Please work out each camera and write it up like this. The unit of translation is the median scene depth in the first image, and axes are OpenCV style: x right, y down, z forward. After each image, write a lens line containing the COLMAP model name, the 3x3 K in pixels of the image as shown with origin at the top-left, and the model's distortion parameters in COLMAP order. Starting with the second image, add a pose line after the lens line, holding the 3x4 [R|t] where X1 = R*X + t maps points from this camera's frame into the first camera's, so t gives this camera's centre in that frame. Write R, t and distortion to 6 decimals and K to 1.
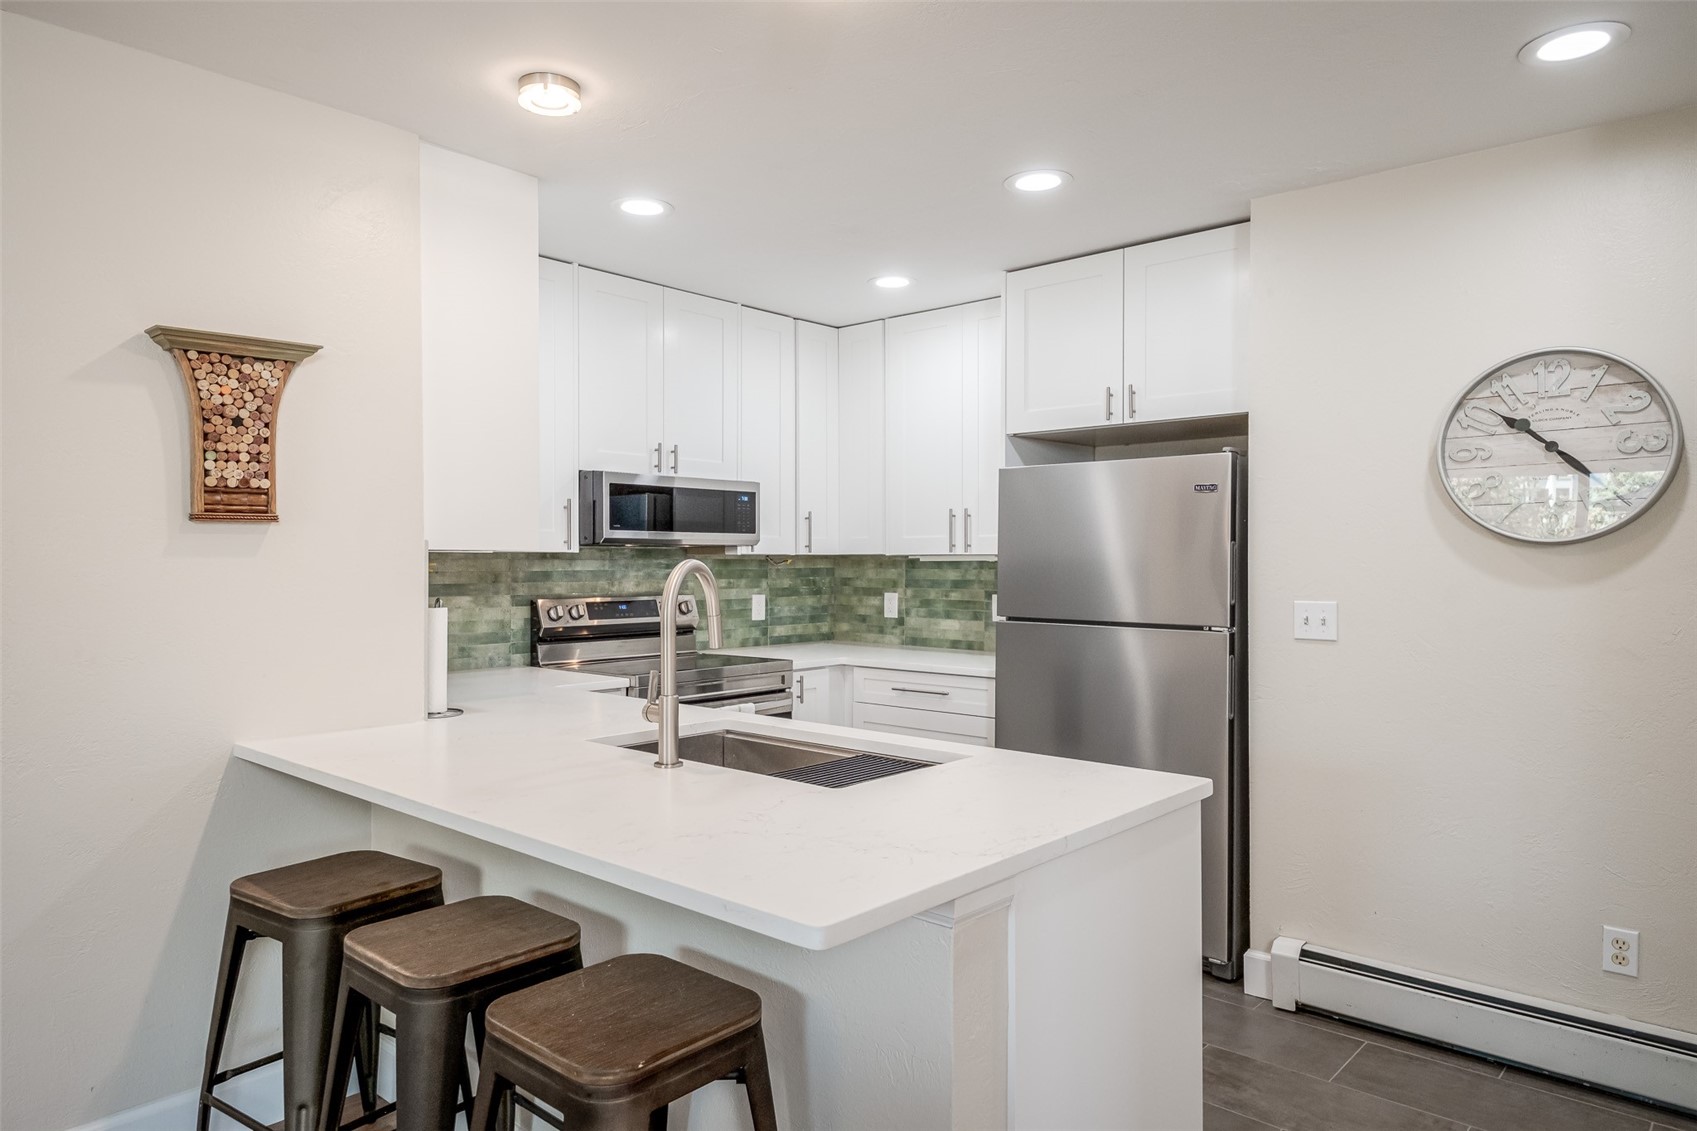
lens RADIAL K [[1061.0, 0, 842.8], [0, 1061.0, 578.7], [0, 0, 1]] dist [0.039020, -0.066308]
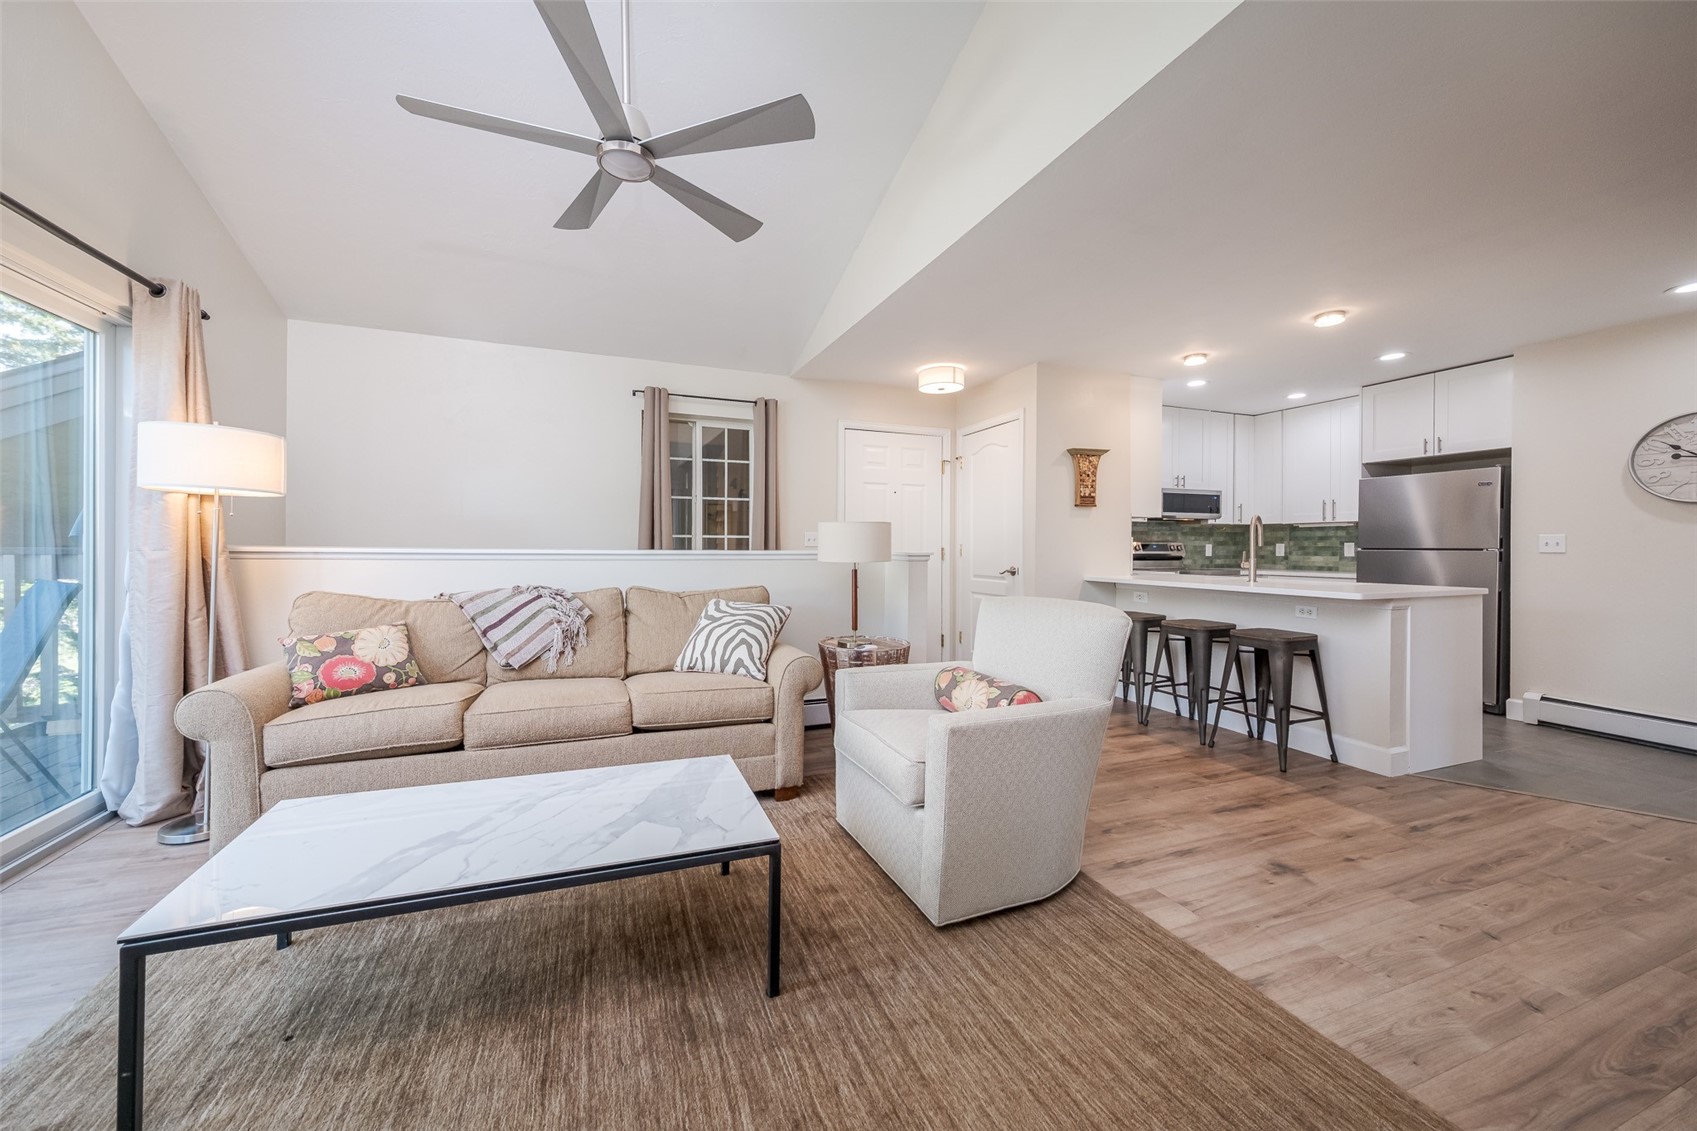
lens RADIAL K [[640.5, 0, 870.5], [0, 640.5, 557.7], [0, 0, 1]] dist [0.001070, 0.000408]
pose [[0.907385, 0.006050, -0.420257, -0.196634], [-0.005960, 0.999981, 0.001528, 0.056328], [0.420258, 0.001119, 0.907404, -0.569957]]
